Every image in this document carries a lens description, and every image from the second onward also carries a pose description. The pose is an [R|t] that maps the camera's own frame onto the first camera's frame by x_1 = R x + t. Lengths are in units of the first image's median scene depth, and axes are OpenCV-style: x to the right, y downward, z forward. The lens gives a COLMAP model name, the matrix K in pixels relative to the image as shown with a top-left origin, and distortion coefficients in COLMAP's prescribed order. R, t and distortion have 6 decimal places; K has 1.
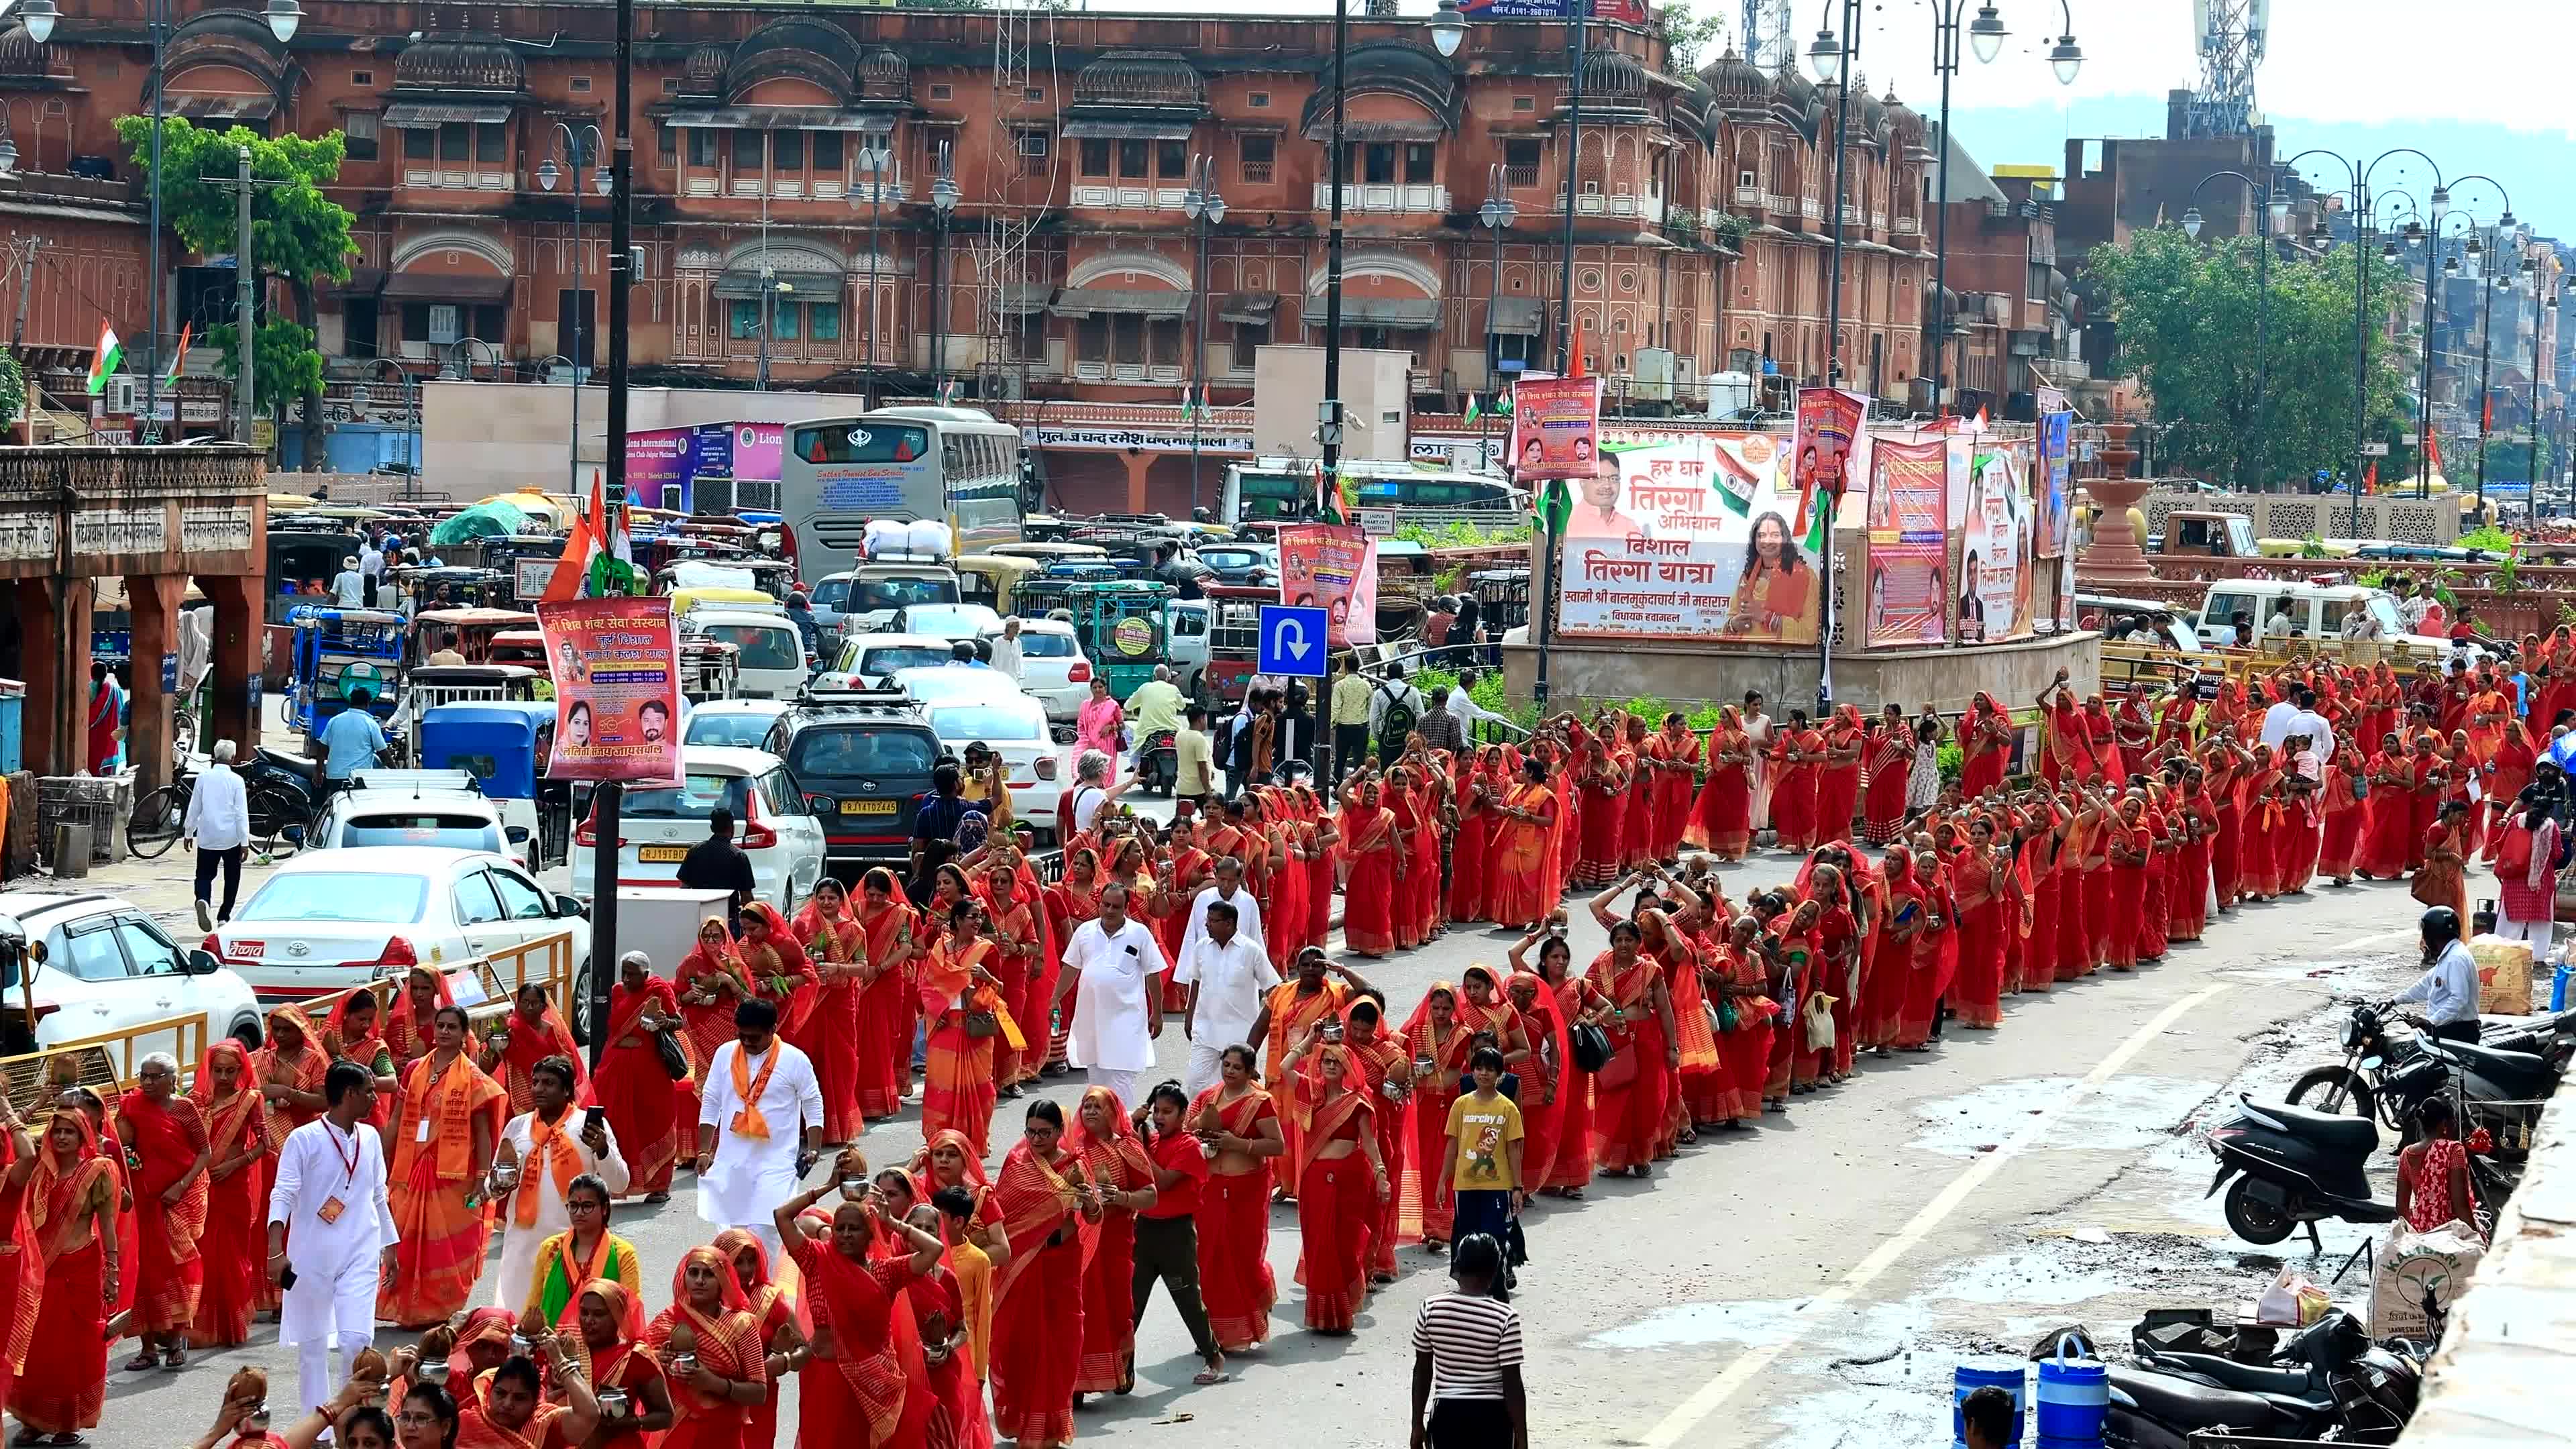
lens RADIAL K [[7236.6, 0, 1260.2], [0, 7236.6, 729.6], [0, 0, 1]] dist [0.528908, -0.625673]
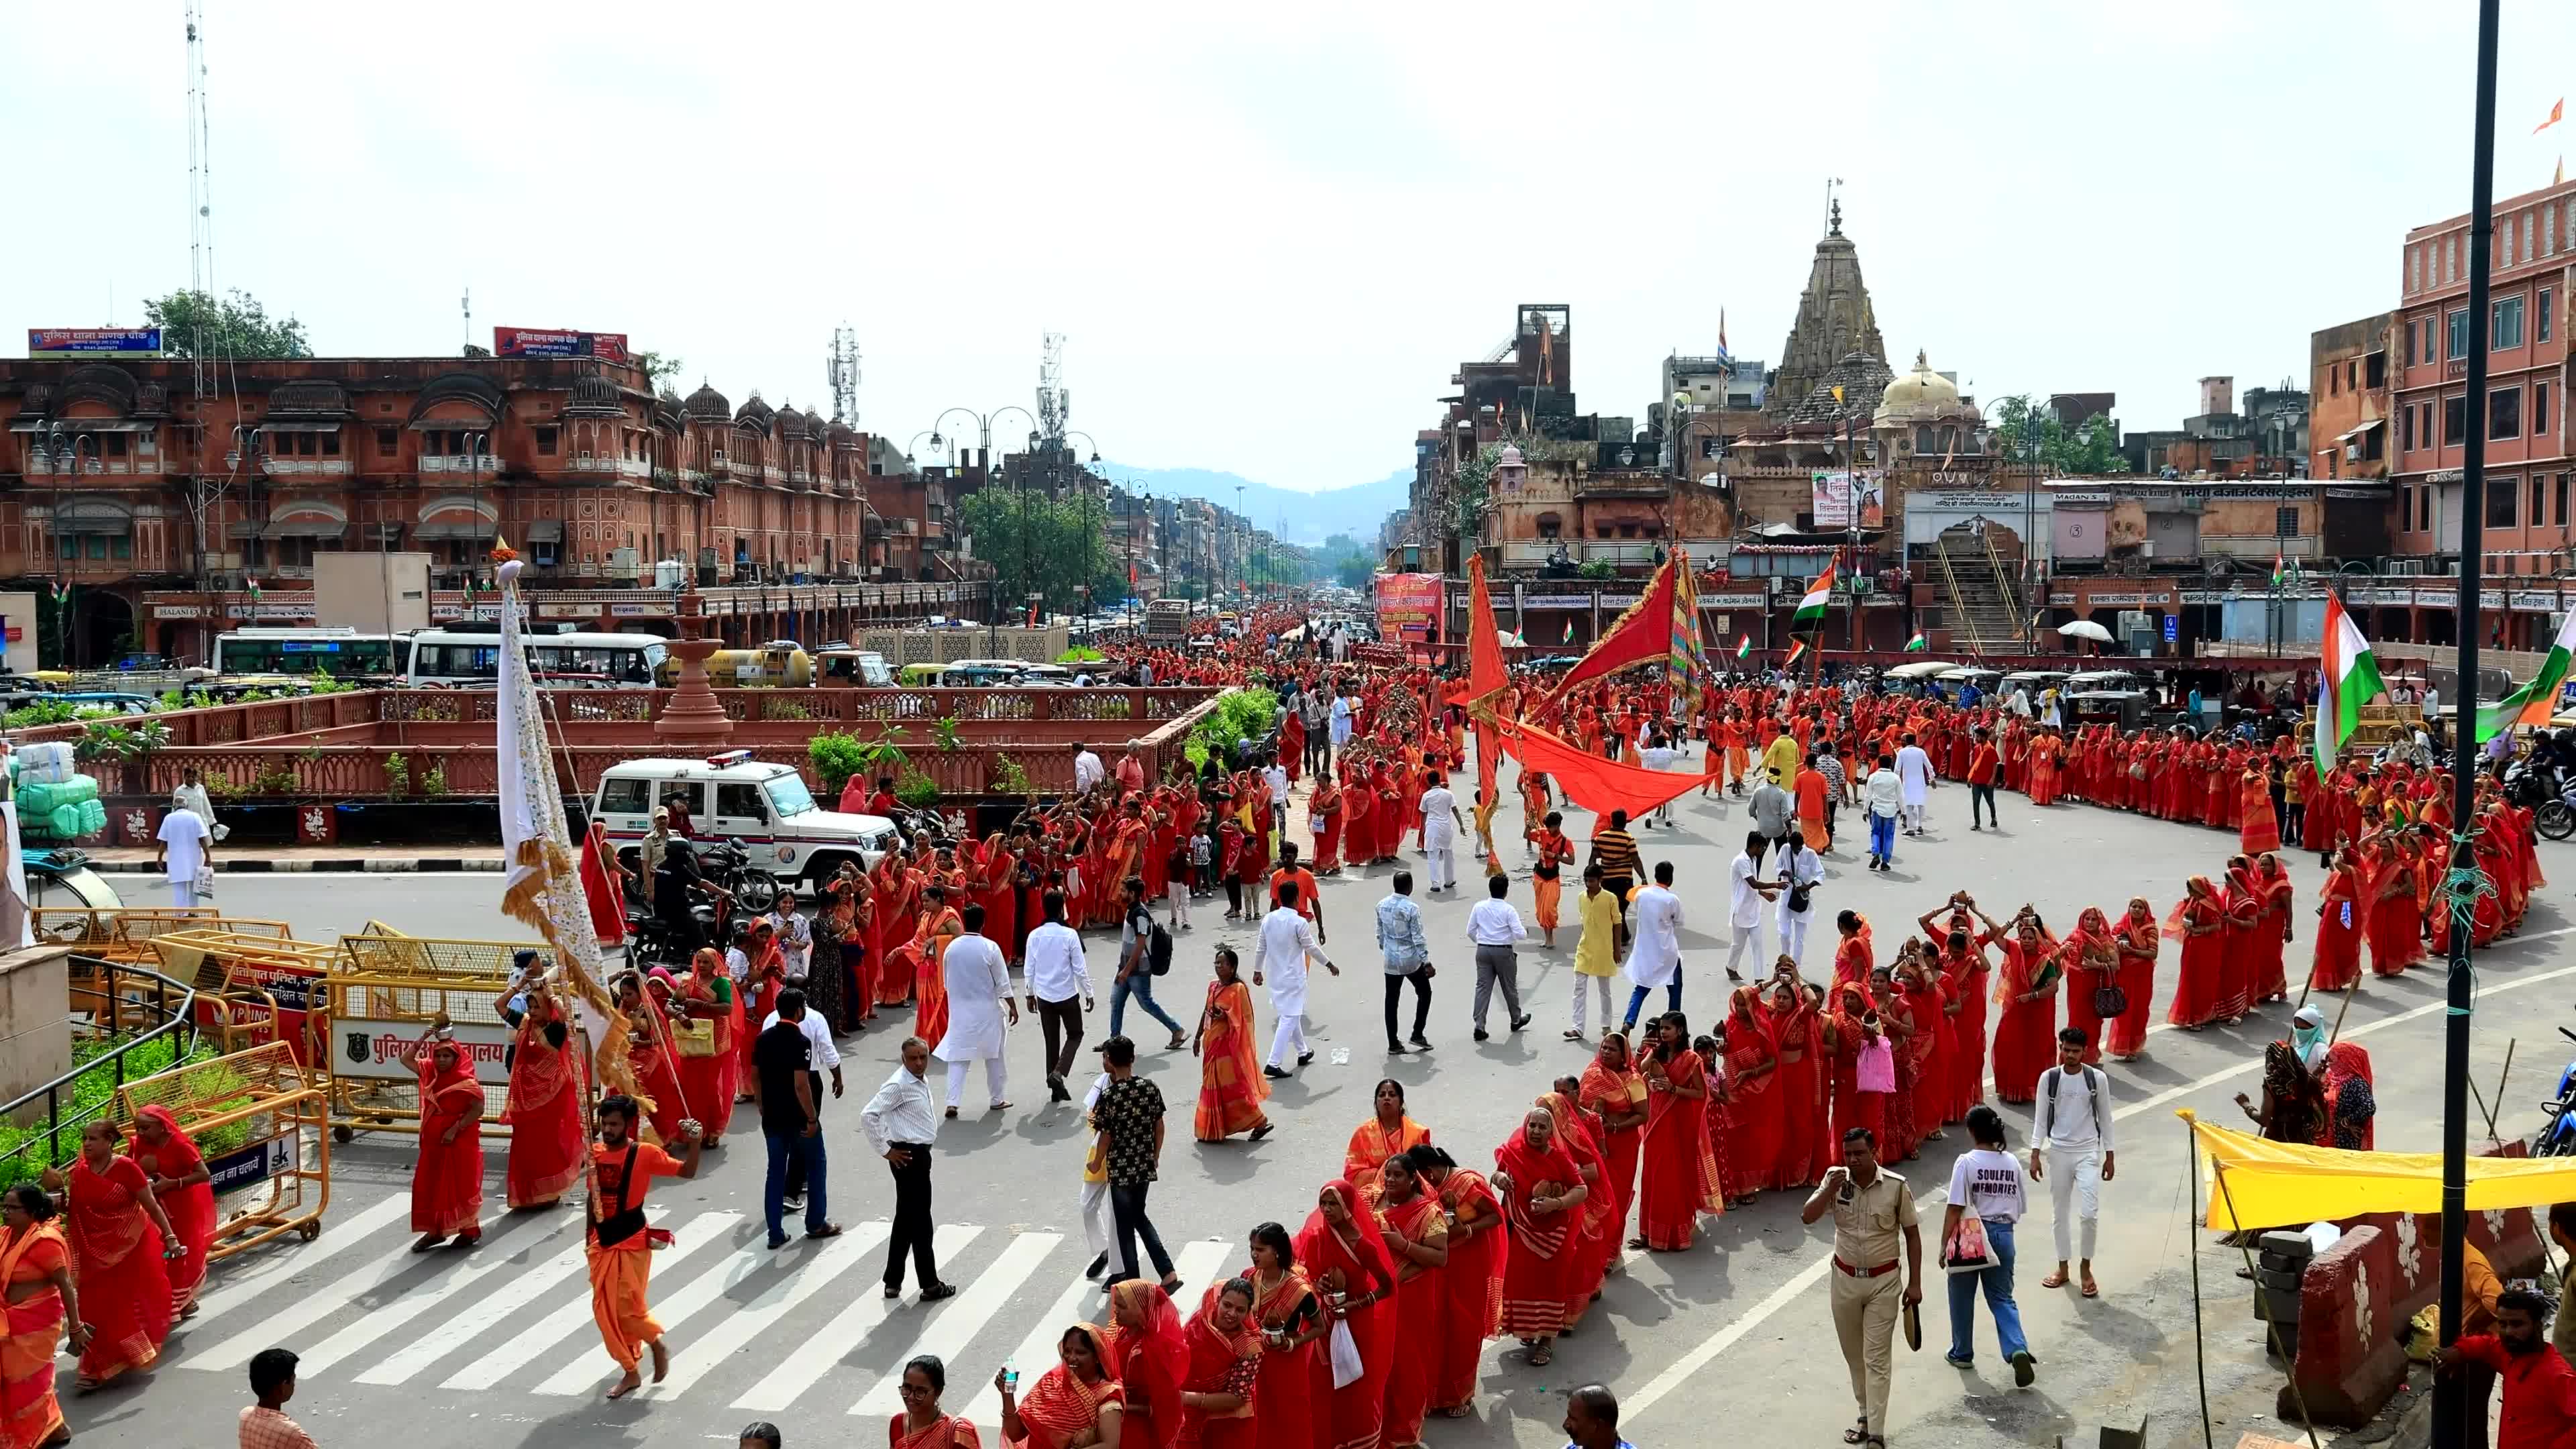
lens RADIAL K [[2688.9, 0, 1339.3], [0, 2688.9, 708.4], [0, 0, 1]] dist [-0.043852, 0.128555]
pose [[0.976396, -0.041786, 0.211907, 0.080497], [0.040411, 0.999125, 0.010817, -0.014919], [-0.212174, -0.001998, 0.977230, 0.345512]]
